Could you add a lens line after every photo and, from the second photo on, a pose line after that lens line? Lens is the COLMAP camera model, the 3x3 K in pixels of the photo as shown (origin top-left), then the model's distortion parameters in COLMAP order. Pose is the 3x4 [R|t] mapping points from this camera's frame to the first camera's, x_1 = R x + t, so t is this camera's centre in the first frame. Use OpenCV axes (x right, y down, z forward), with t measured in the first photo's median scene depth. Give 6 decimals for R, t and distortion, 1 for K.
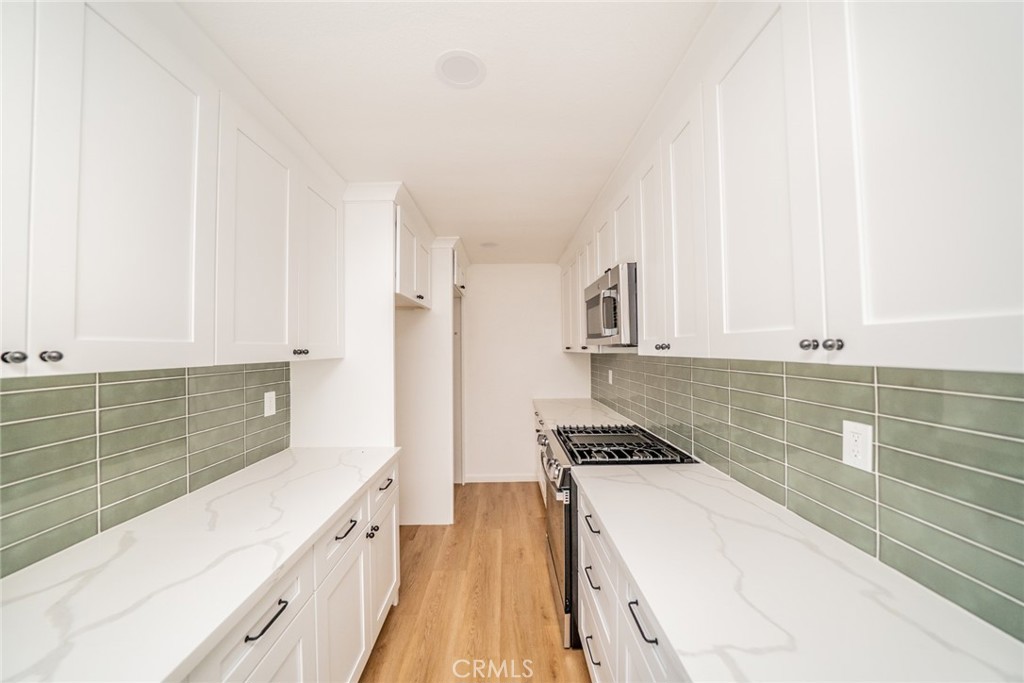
lens RADIAL K [[349.3, 0, 511.9], [0, 349.3, 342.5], [0, 0, 1]] dist [-0.006521, 0.000152]
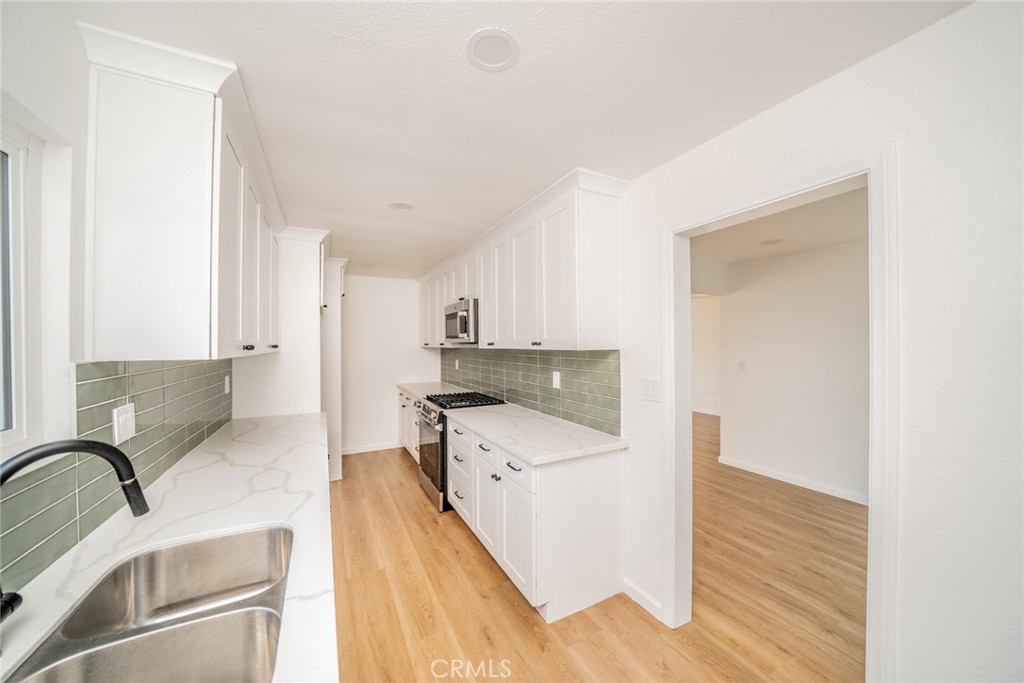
lens RADIAL K [[349.3, 0, 511.4], [0, 349.3, 343.0], [0, 0, 1]] dist [-0.006521, 0.000152]
pose [[0.890295, 0.001782, 0.455381, -0.318914], [-0.007297, 0.999920, 0.010354, -0.011889], [-0.455326, -0.012541, 0.890237, -0.712875]]
